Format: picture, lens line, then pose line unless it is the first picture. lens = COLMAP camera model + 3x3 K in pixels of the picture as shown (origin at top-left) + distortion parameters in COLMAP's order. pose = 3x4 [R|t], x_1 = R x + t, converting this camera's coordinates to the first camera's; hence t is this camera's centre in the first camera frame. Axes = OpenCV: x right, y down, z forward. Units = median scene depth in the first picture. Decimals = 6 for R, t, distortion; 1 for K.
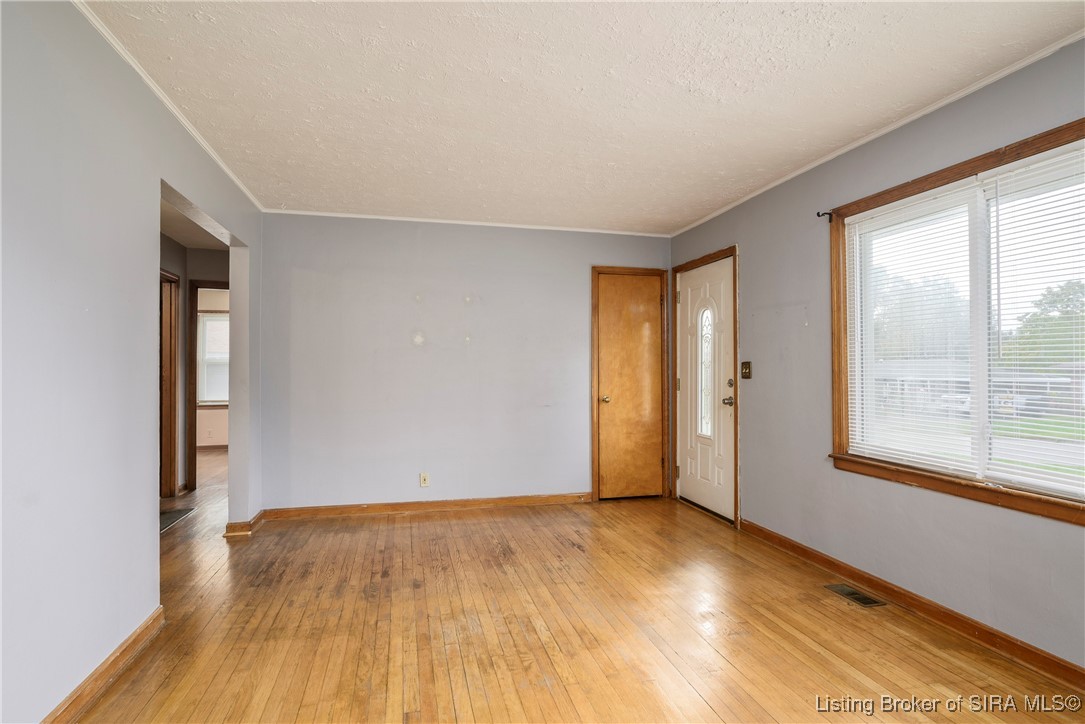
lens RADIAL K [[570.4, 0, 547.4], [0, 570.4, 362.3], [0, 0, 1]] dist [0.002729, -0.000359]
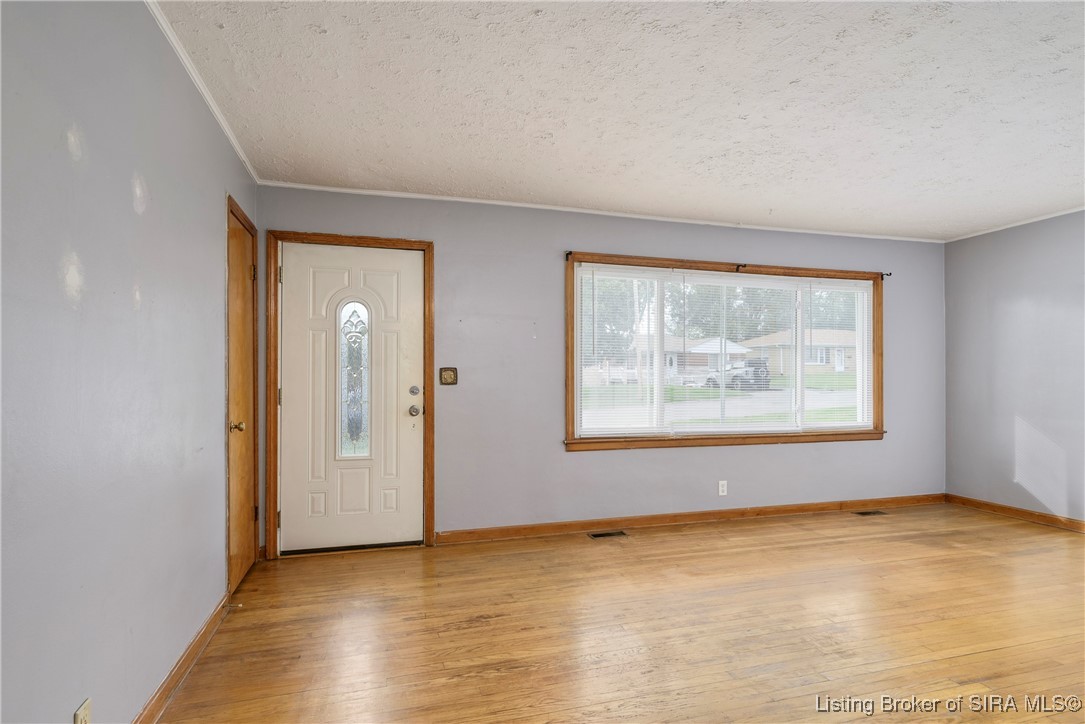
lens RADIAL K [[570.4, 0, 547.8], [0, 570.4, 368.4], [0, 0, 1]] dist [0.002729, -0.000359]
pose [[-0.043736, 0.011185, 0.998981, -0.958061], [-0.012716, 0.999850, -0.011751, 0.015779], [-0.998962, -0.013217, -0.043587, 1.336165]]
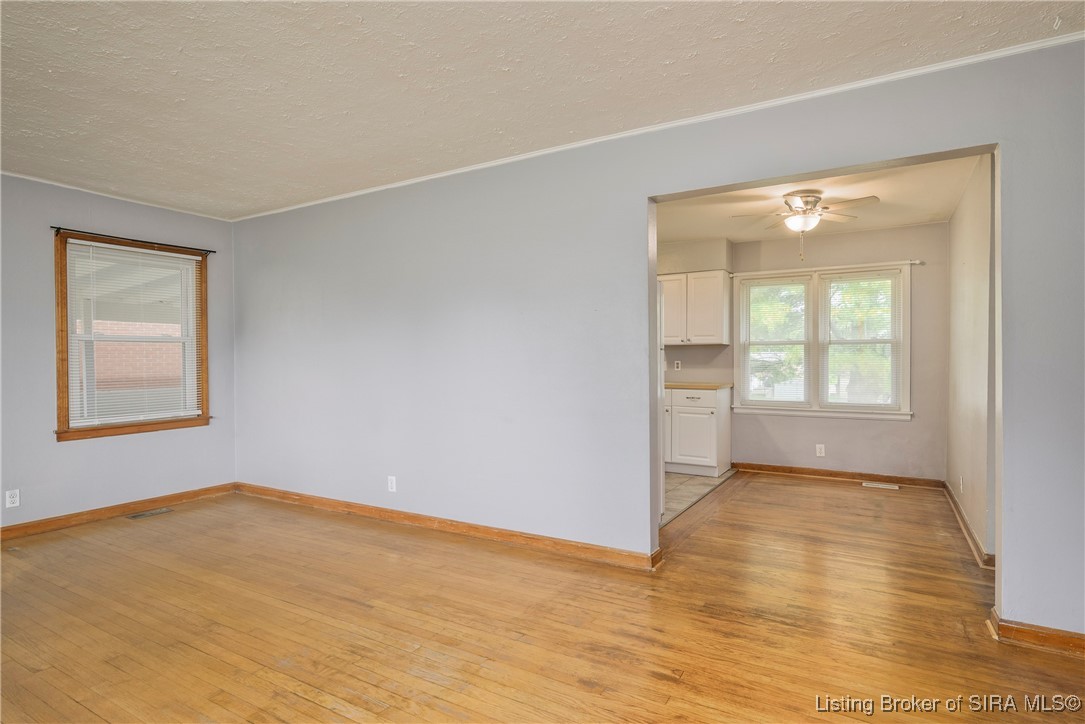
lens RADIAL K [[570.4, 0, 548.7], [0, 570.4, 366.7], [0, 0, 1]] dist [0.002729, -0.000359]
pose [[-0.701110, 0.013528, -0.712925, 0.312074], [0.015270, 0.999876, 0.003956, 0.022423], [0.712890, -0.008112, -0.701229, 1.638131]]
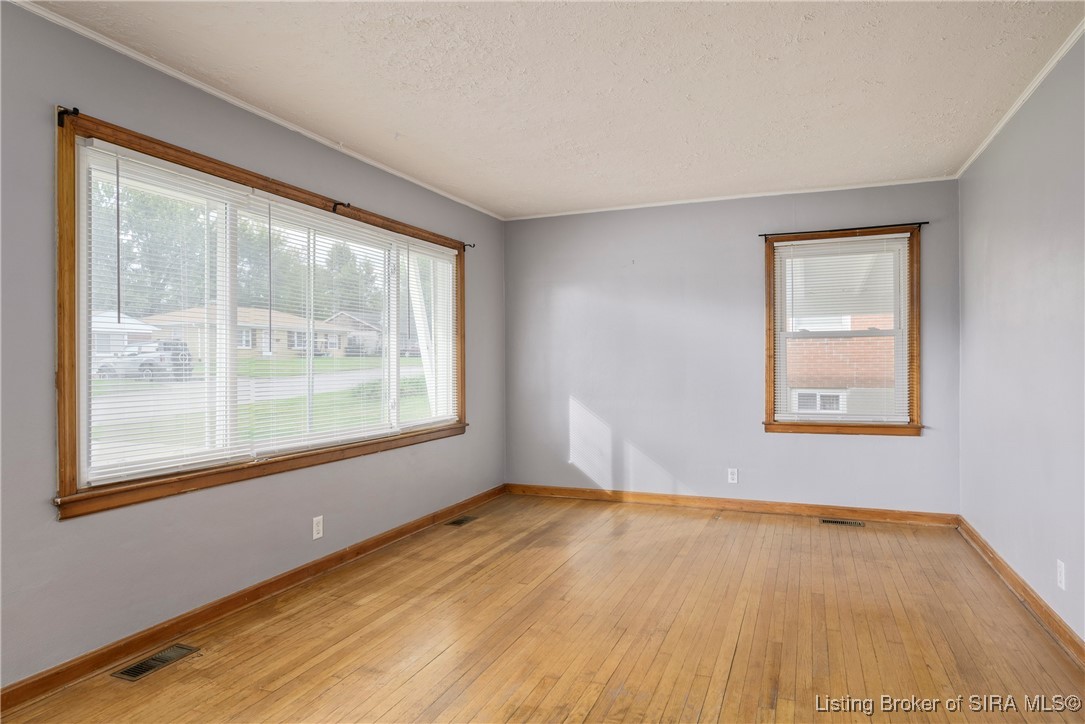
lens RADIAL K [[656.3, 0, 548.4], [0, 656.3, 356.3], [0, 0, 1]] dist [0.003807, -0.004047]
pose [[-0.810988, 0.006824, 0.585024, -0.430811], [-0.001834, 0.999897, -0.014205, 0.018007], [-0.585060, -0.012593, -0.810892, 1.545127]]
